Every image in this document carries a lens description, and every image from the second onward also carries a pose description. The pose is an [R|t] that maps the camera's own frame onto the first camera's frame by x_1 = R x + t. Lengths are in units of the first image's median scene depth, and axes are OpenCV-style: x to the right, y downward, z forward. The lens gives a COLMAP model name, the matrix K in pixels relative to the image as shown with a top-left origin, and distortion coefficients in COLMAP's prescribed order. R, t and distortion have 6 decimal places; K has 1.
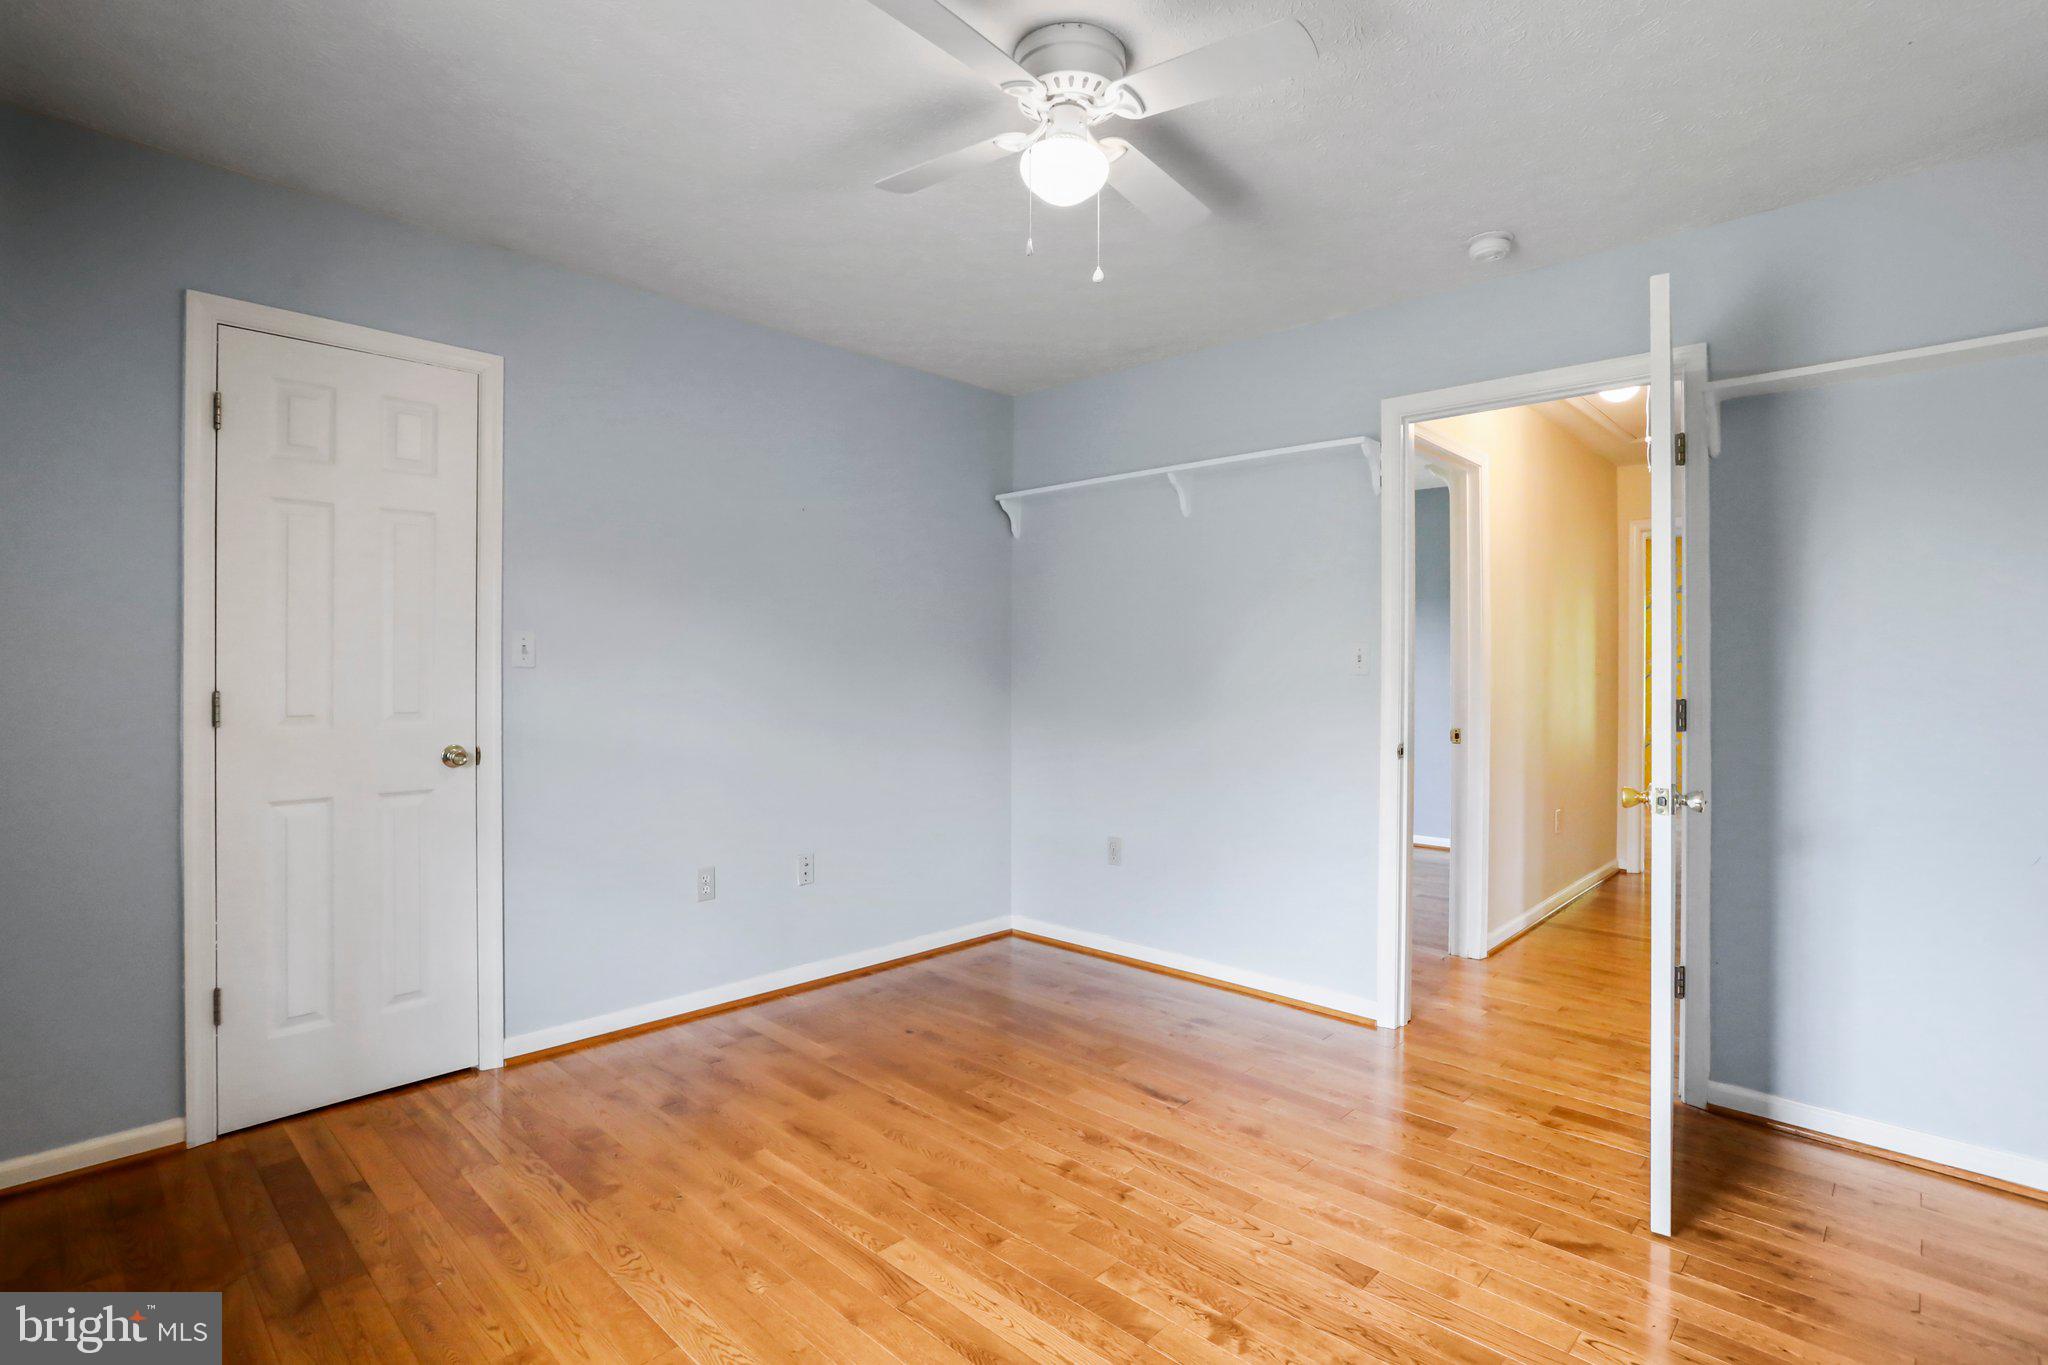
lens RADIAL K [[1010.4, 0, 1012.5], [0, 1010.4, 672.7], [0, 0, 1]] dist [-0.060119, 0.025524]
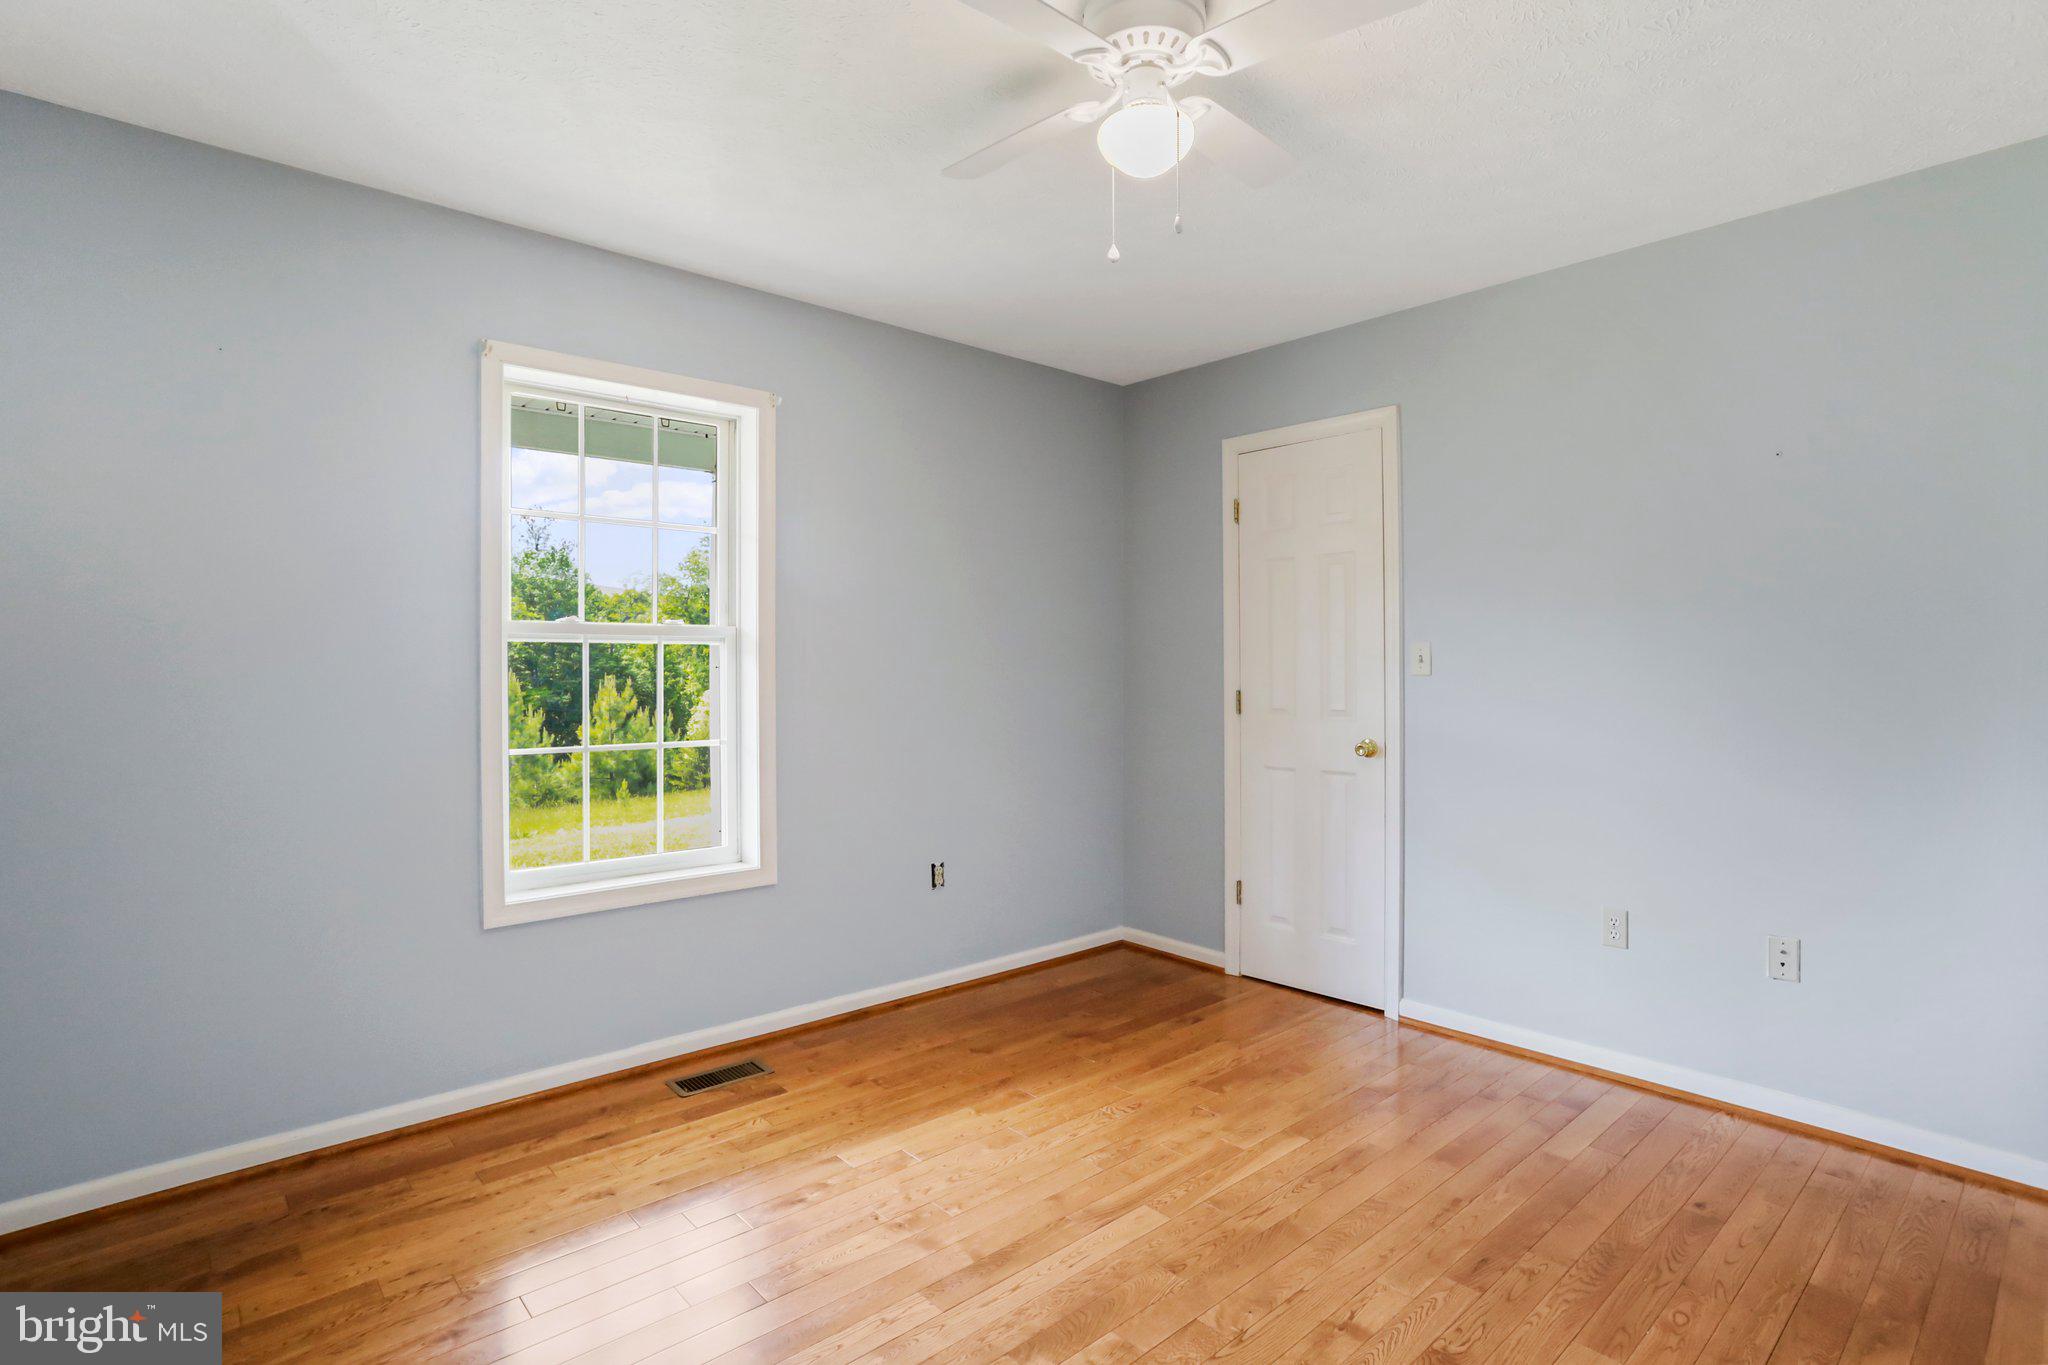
lens RADIAL K [[1010.4, 0, 1024.7], [0, 1010.4, 693.6], [0, 0, 1]] dist [-0.060119, 0.025524]
pose [[-0.092180, 0.021109, -0.995519, 0.785057], [-0.001955, 0.999769, 0.021381, -0.009783], [0.995740, 0.003917, -0.092117, 0.777976]]
